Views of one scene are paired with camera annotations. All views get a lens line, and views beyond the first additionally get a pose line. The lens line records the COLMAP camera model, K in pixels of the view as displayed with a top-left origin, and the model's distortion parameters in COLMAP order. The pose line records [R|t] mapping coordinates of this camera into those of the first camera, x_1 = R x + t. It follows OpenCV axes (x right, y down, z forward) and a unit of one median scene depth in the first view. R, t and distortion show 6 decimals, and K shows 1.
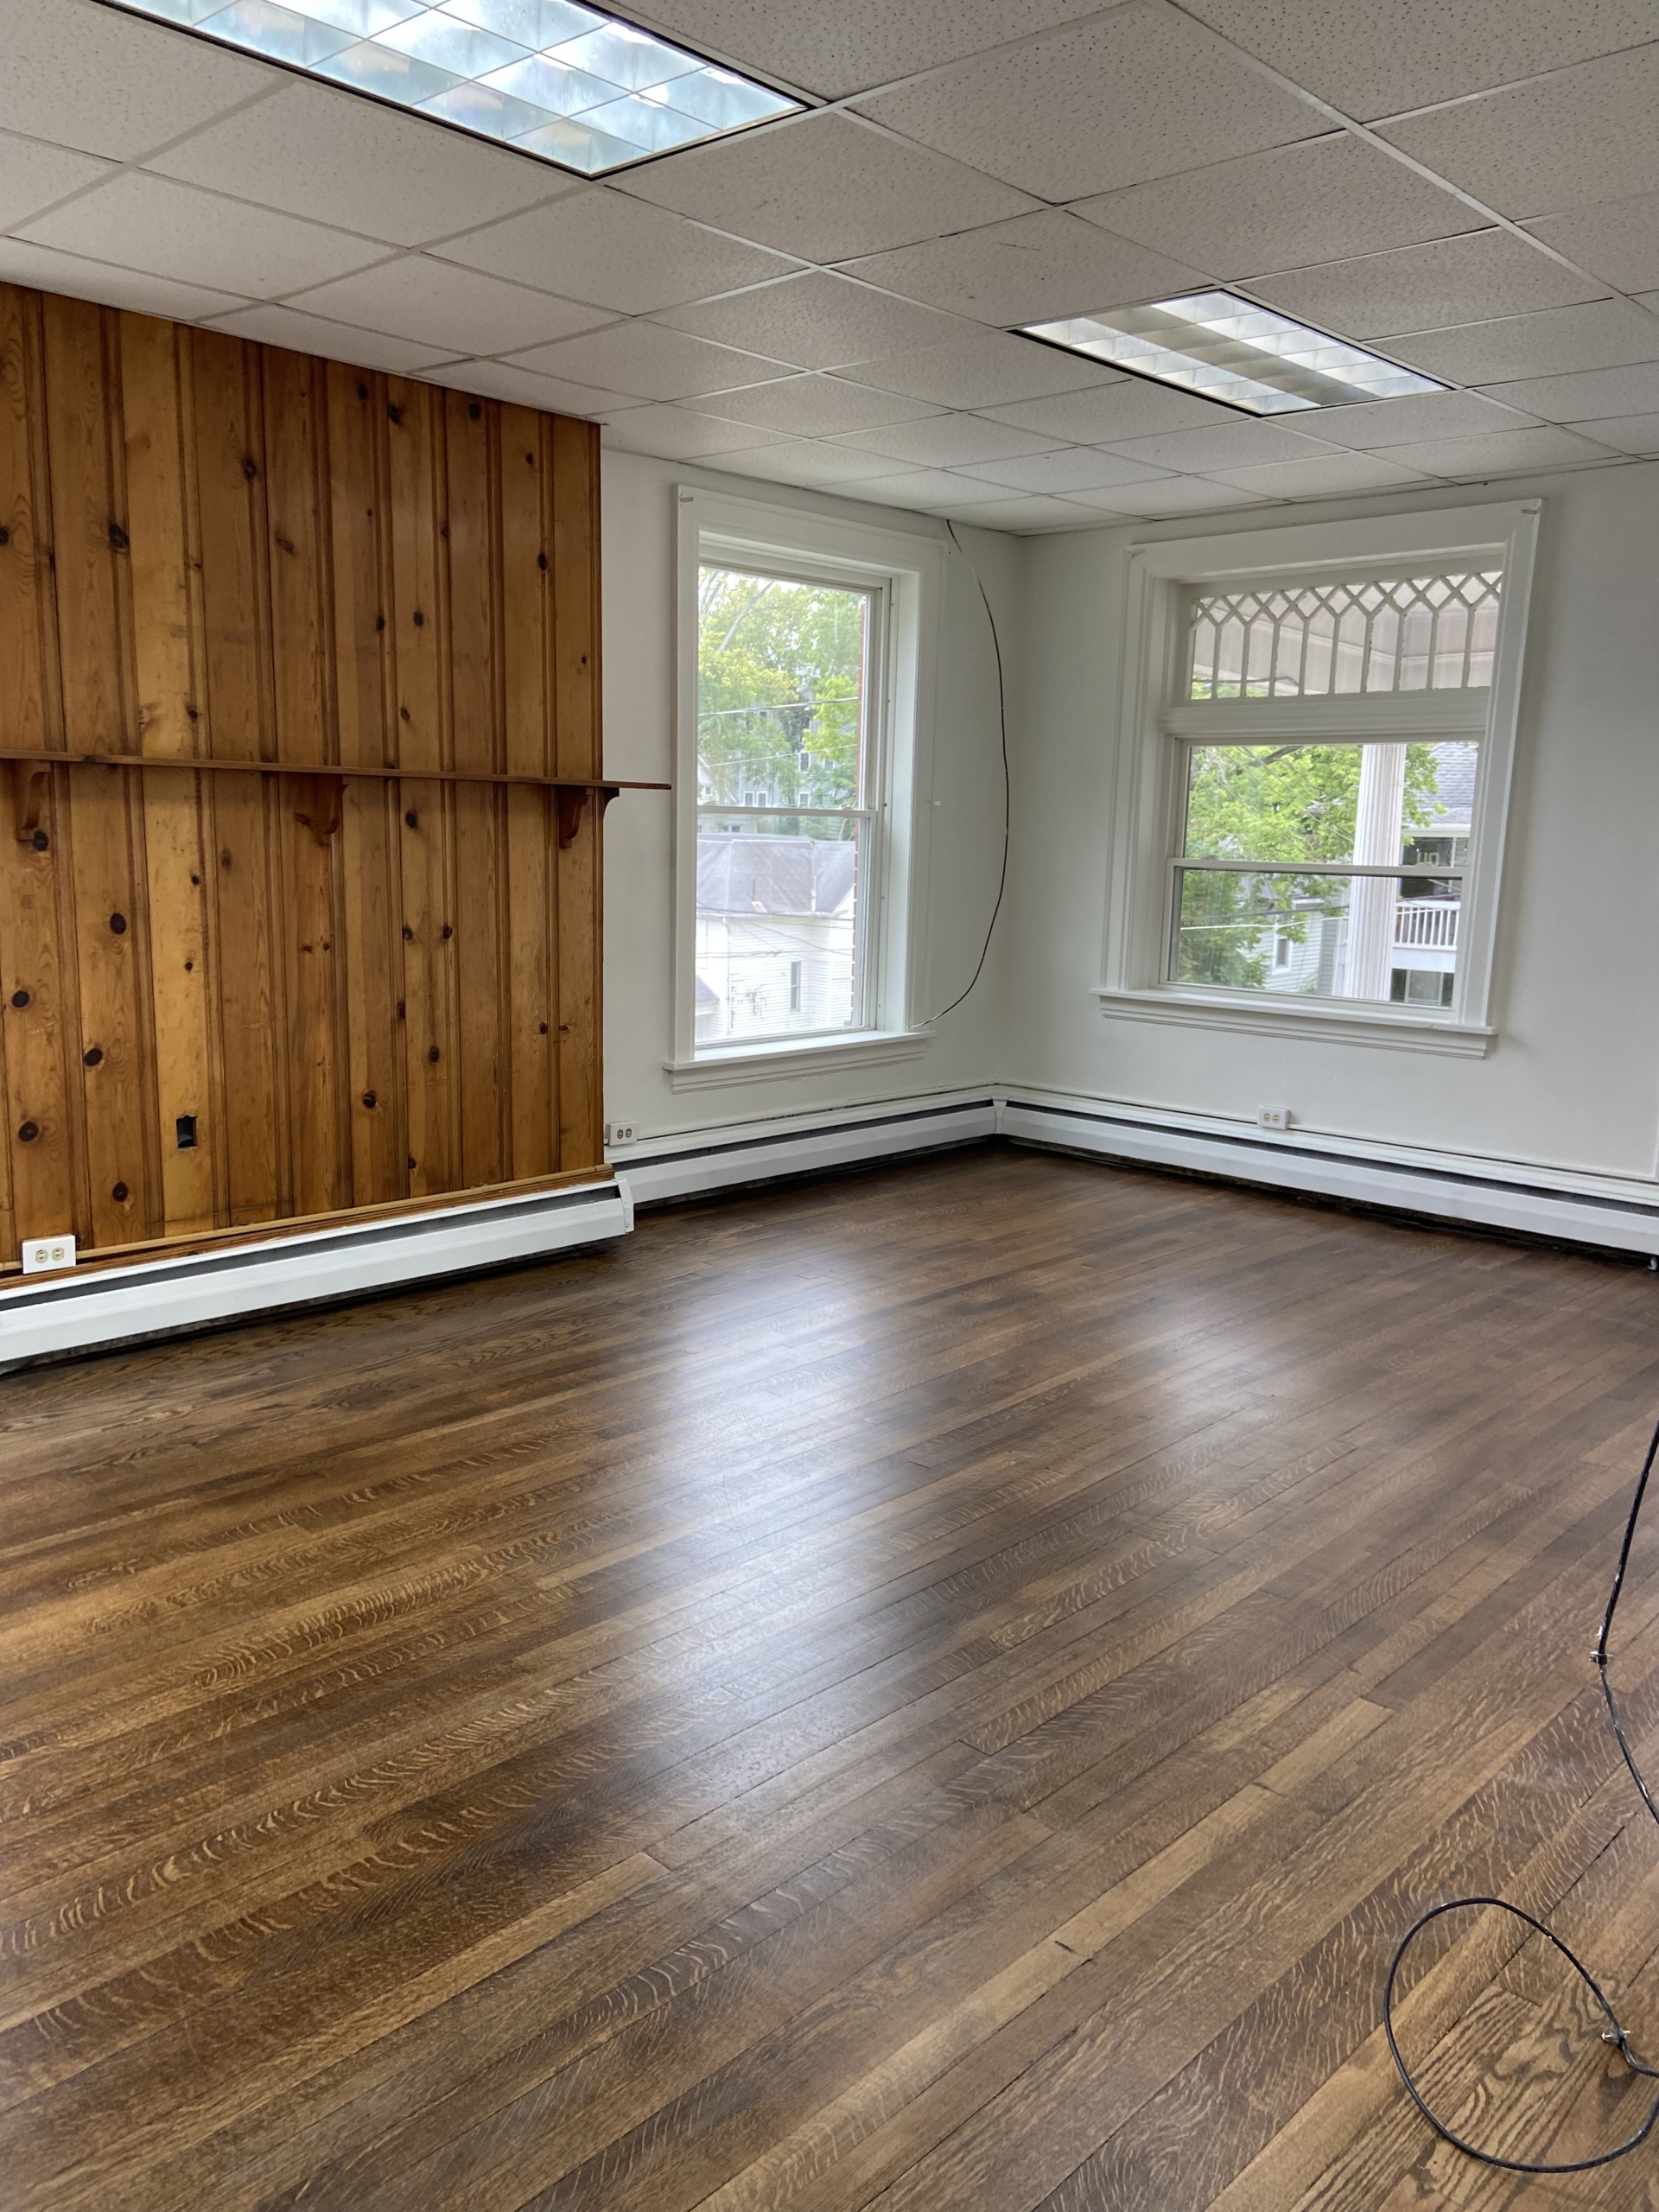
lens RADIAL K [[1671.8, 0, 837.2], [0, 1671.8, 1096.2], [0, 0, 1]] dist [0.102909, -0.118279]
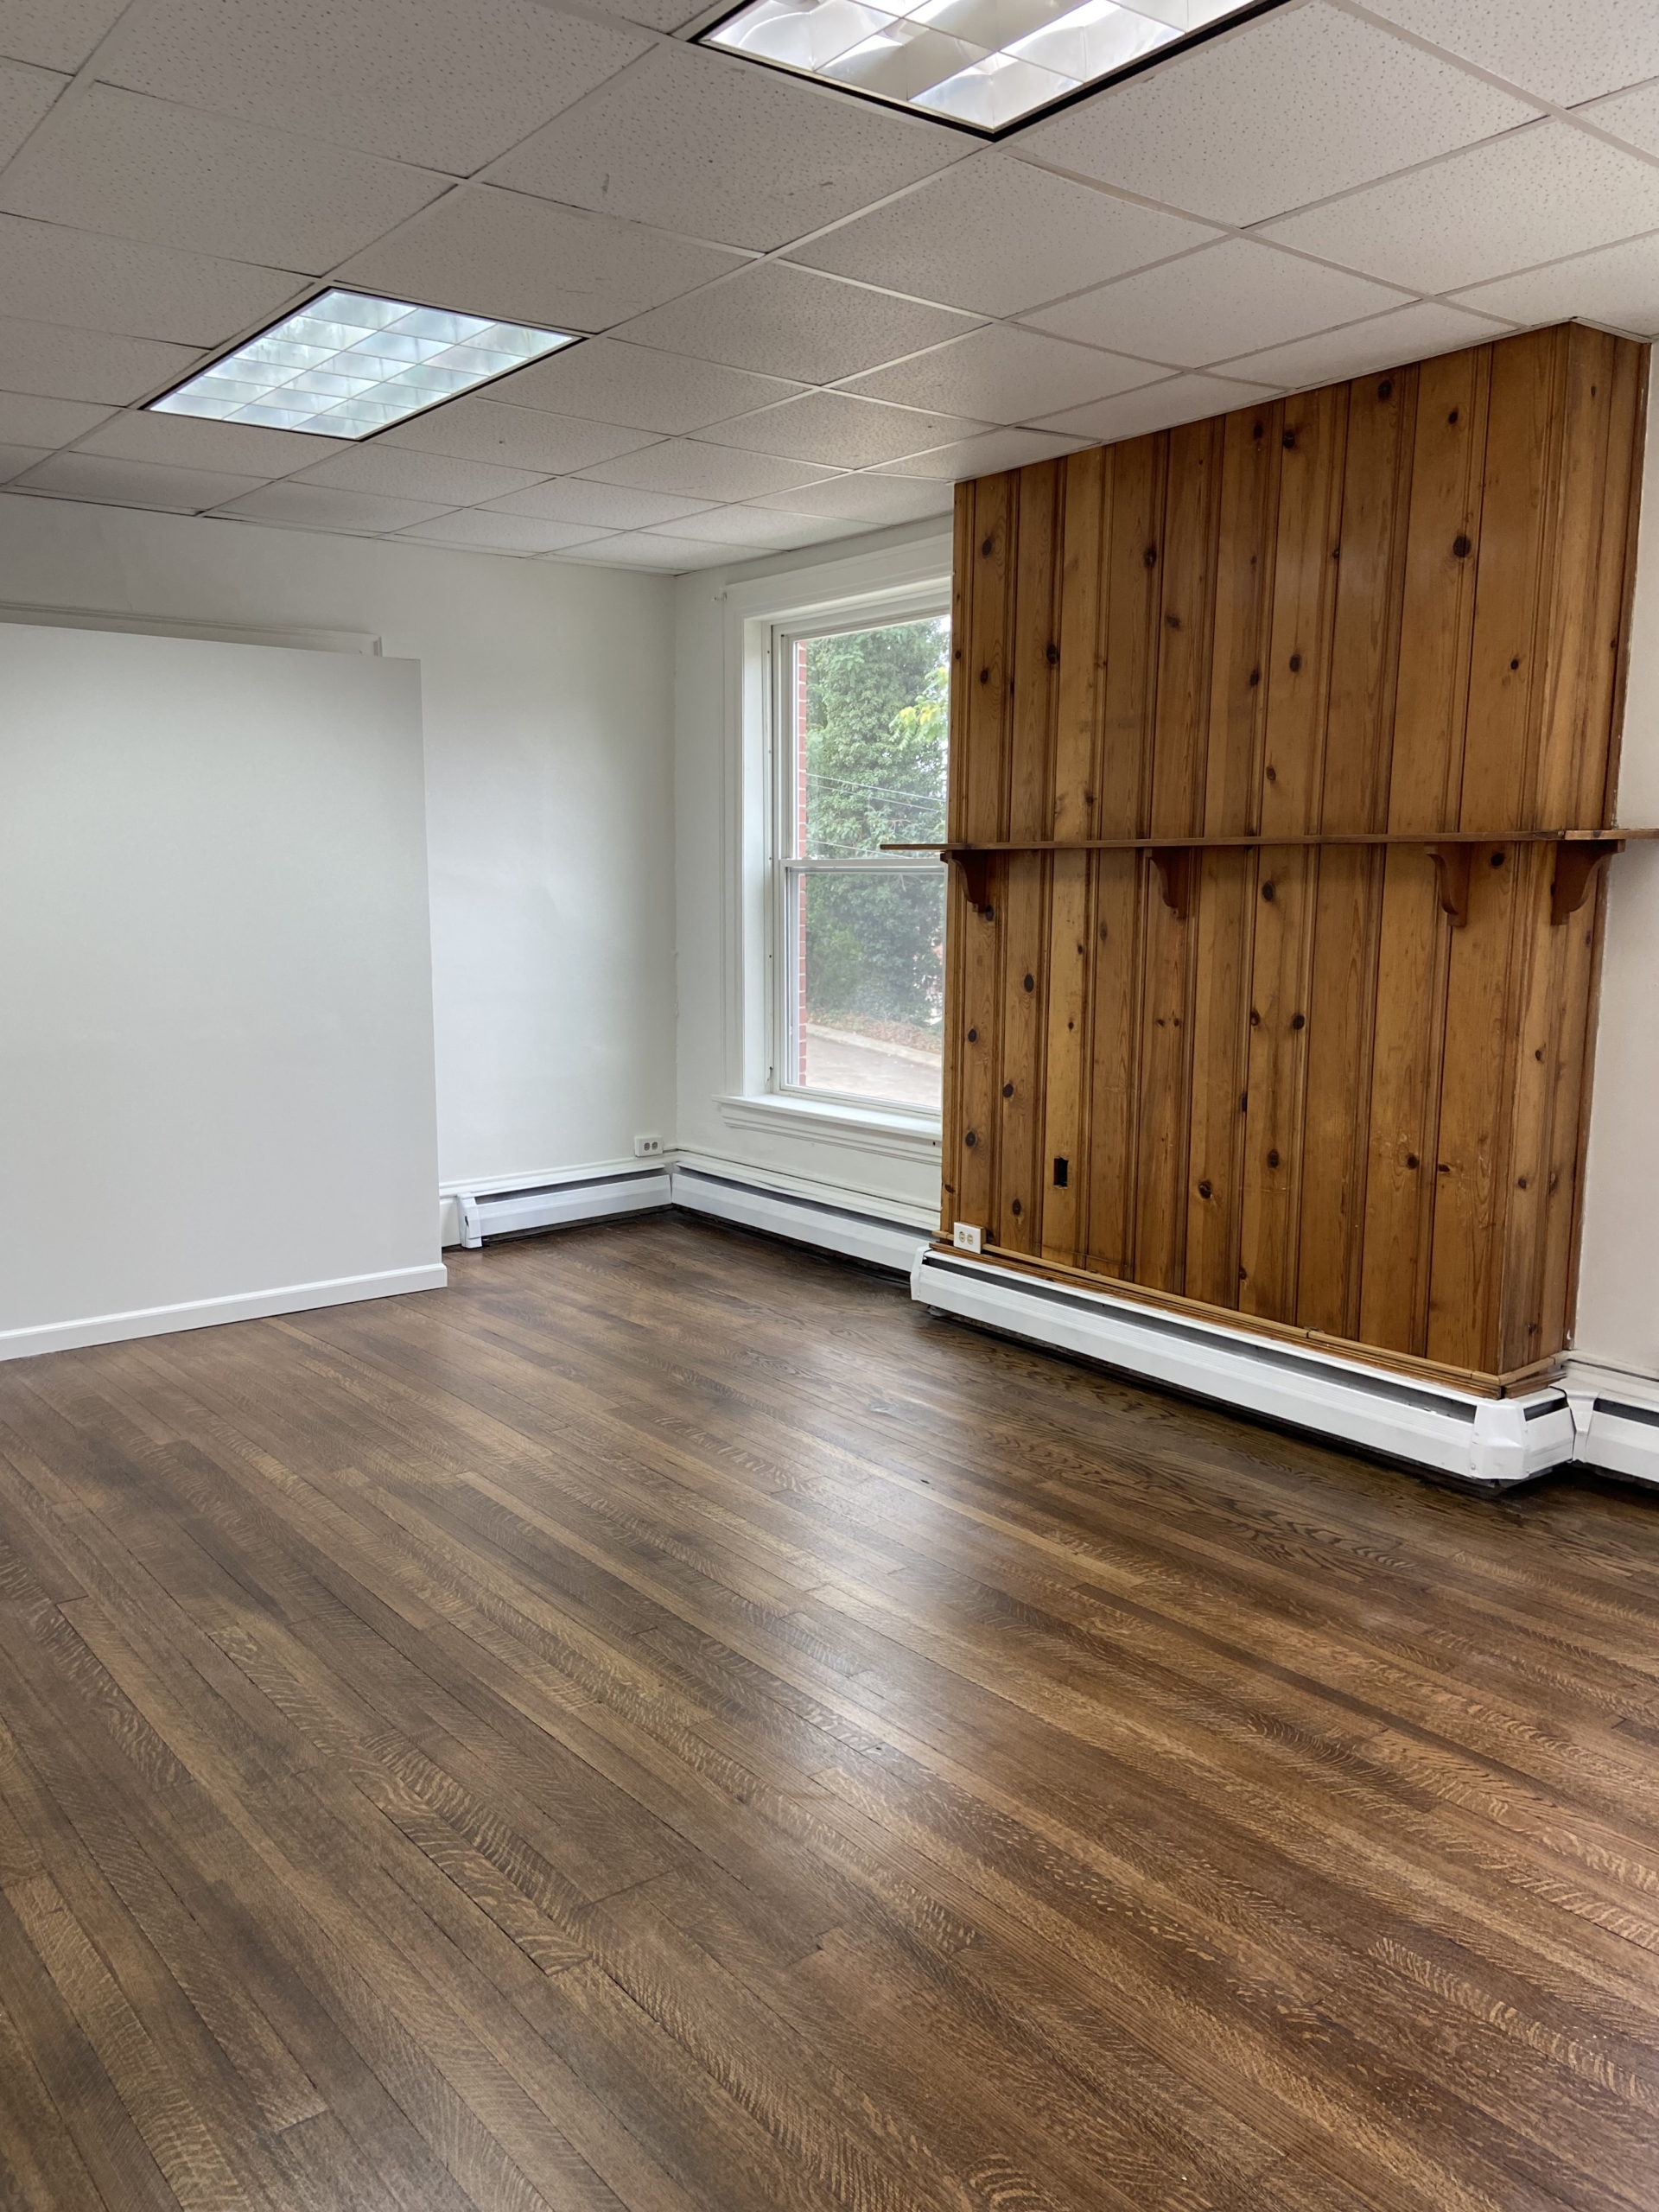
lens RADIAL K [[1671.8, 0, 837.8], [0, 1671.8, 1119.1], [0, 0, 1]] dist [0.102909, -0.118279]
pose [[-0.145677, 0.122011, -0.981780, 0.687134], [-0.166845, 0.975123, 0.145940, -0.143017], [0.975162, 0.185065, -0.121696, 0.935228]]
